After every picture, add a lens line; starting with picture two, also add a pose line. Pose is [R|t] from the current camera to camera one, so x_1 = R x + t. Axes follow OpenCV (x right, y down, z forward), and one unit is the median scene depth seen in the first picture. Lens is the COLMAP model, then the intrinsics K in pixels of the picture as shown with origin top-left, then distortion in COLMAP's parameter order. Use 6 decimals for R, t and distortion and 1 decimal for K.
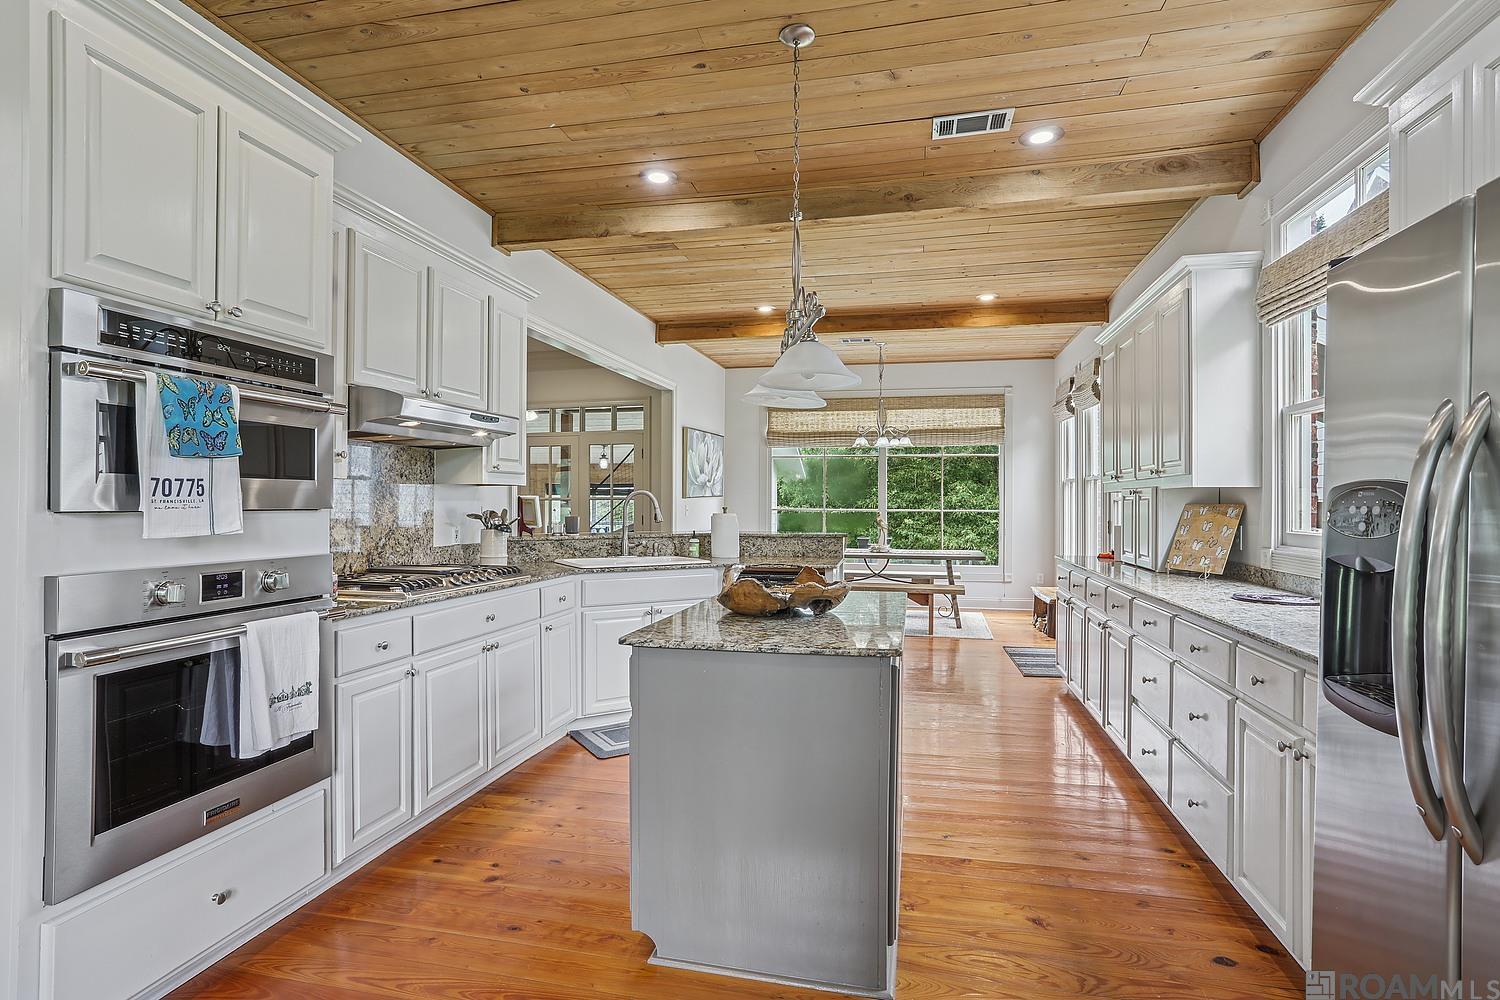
lens RADIAL K [[731.9, 0, 755.6], [0, 731.9, 501.0], [0, 0, 1]] dist [0.001412, -0.000083]
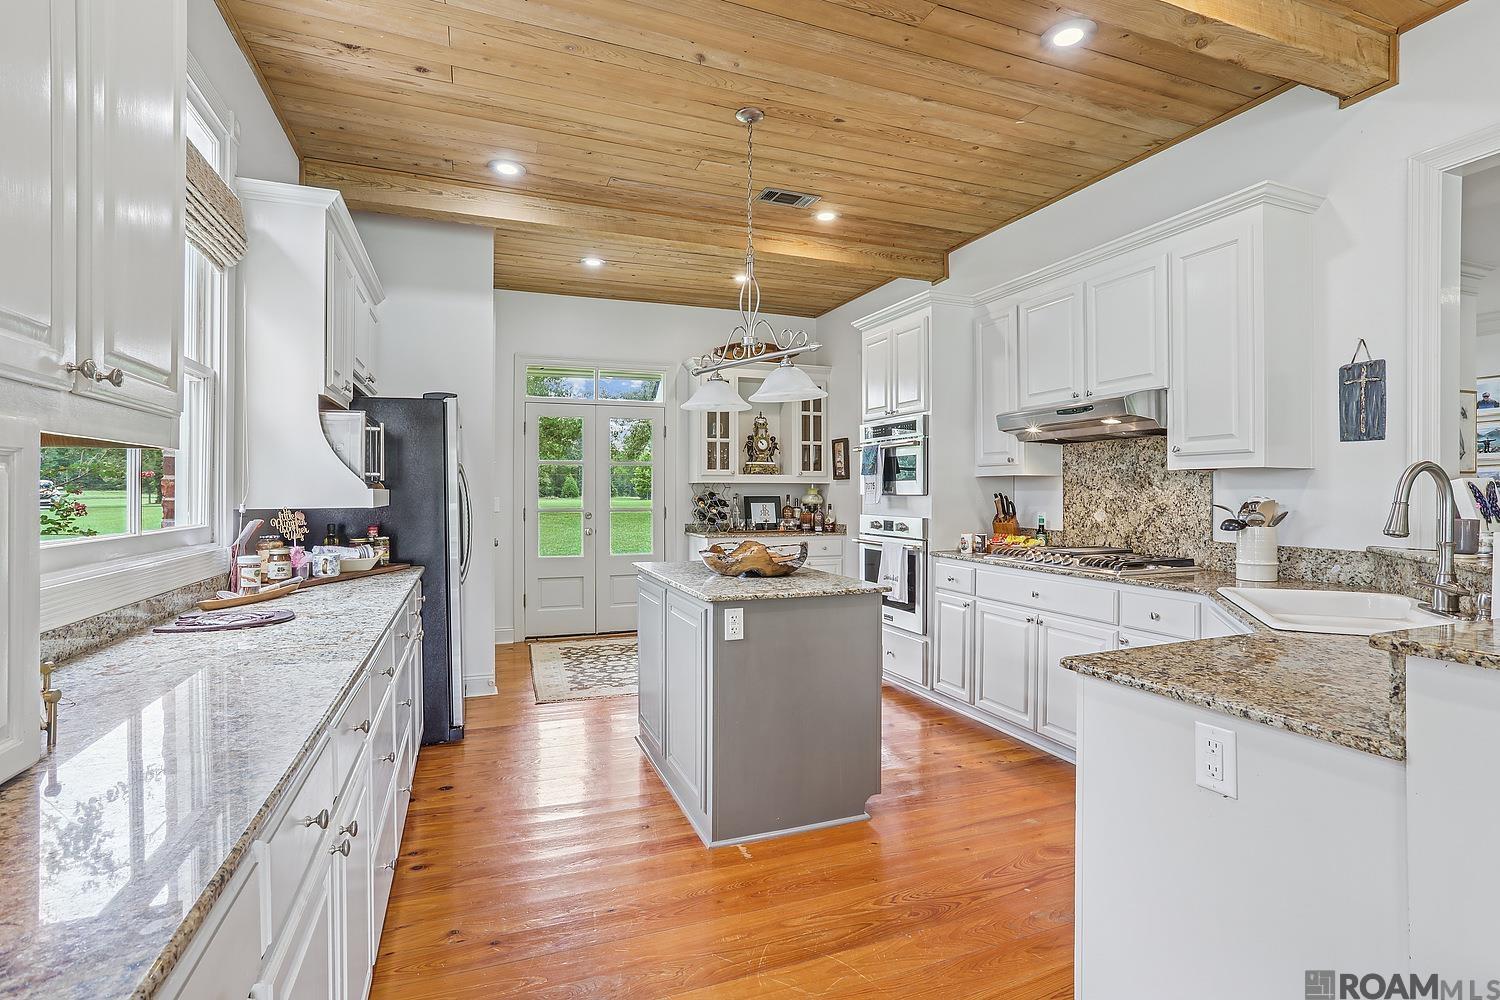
lens RADIAL K [[731.9, 0, 754.2], [0, 731.9, 498.7], [0, 0, 1]] dist [0.001412, -0.000083]
pose [[-0.827490, -0.000589, -0.561480, 0.598767], [-0.002677, 0.999992, 0.002897, 0.011375], [0.561474, 0.003900, -0.827485, 1.628536]]
